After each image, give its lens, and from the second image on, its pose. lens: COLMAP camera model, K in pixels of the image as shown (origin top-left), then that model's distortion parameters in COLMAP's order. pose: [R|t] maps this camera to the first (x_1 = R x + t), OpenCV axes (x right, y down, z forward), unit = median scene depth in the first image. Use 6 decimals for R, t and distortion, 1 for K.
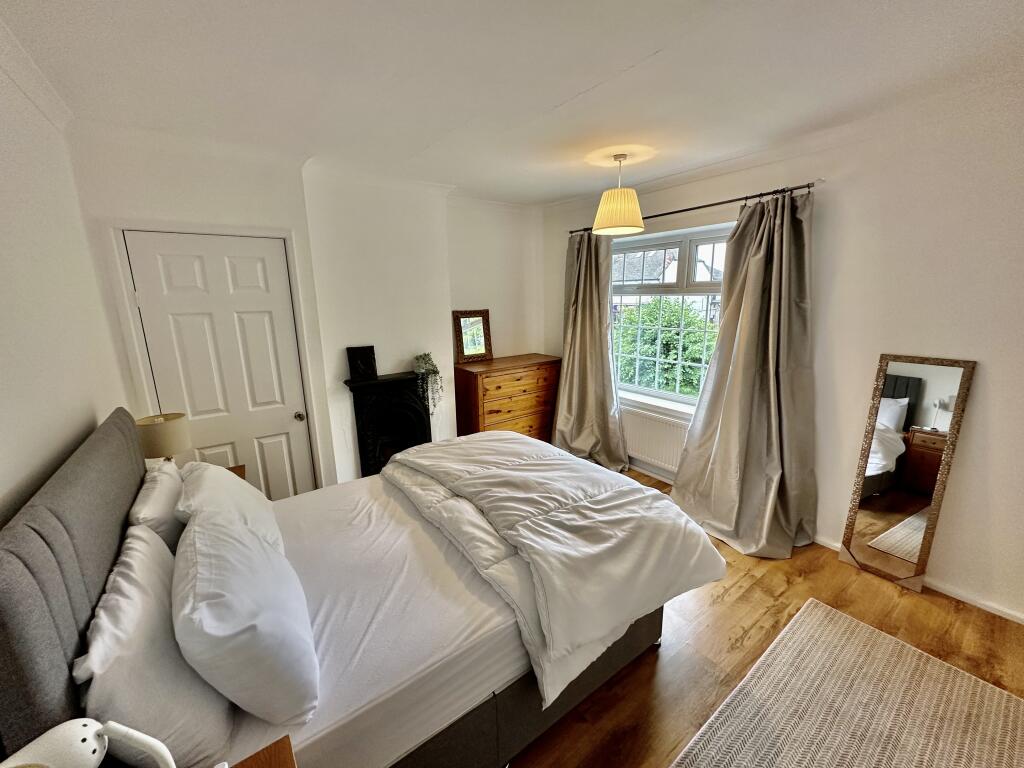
lens RADIAL K [[406.1, 0, 512.0], [0, 406.1, 384.0], [0, 0, 1]] dist [-0.001111, -0.000006]
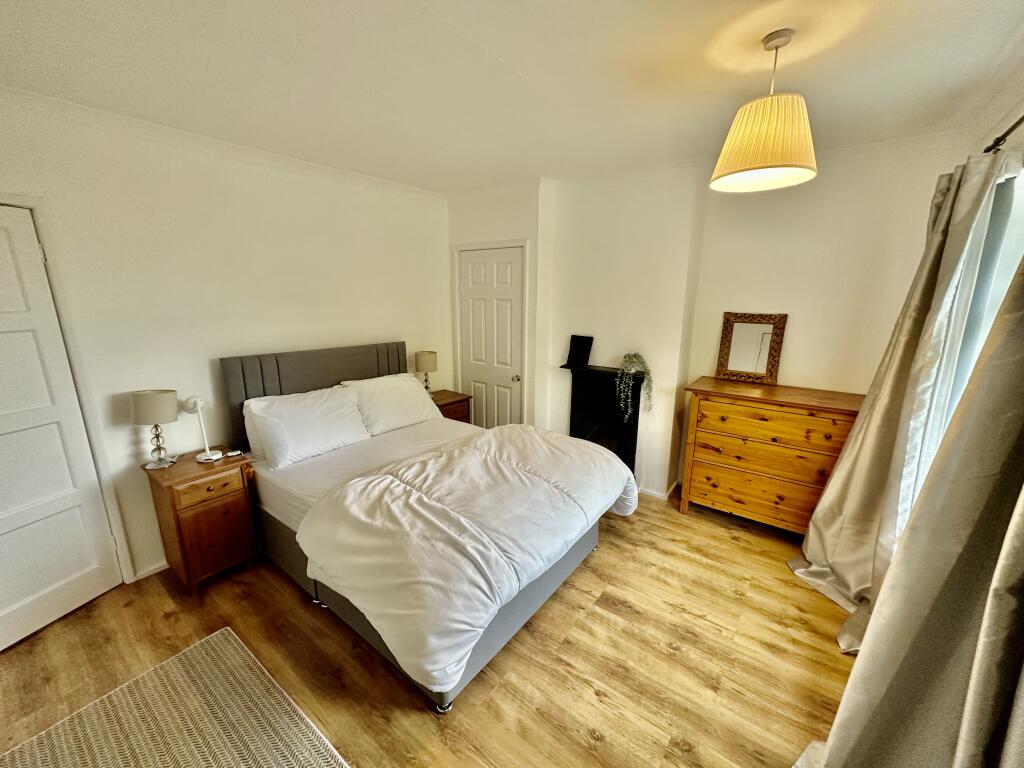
lens RADIAL K [[406.1, 0, 512.0], [0, 406.1, 384.0], [0, 0, 1]] dist [-0.001111, -0.000006]
pose [[0.291184, 0.233270, -0.927791, 0.708474], [-0.219604, 0.960217, 0.172500, -0.128129], [0.931121, 0.153518, 0.330827, 0.524145]]
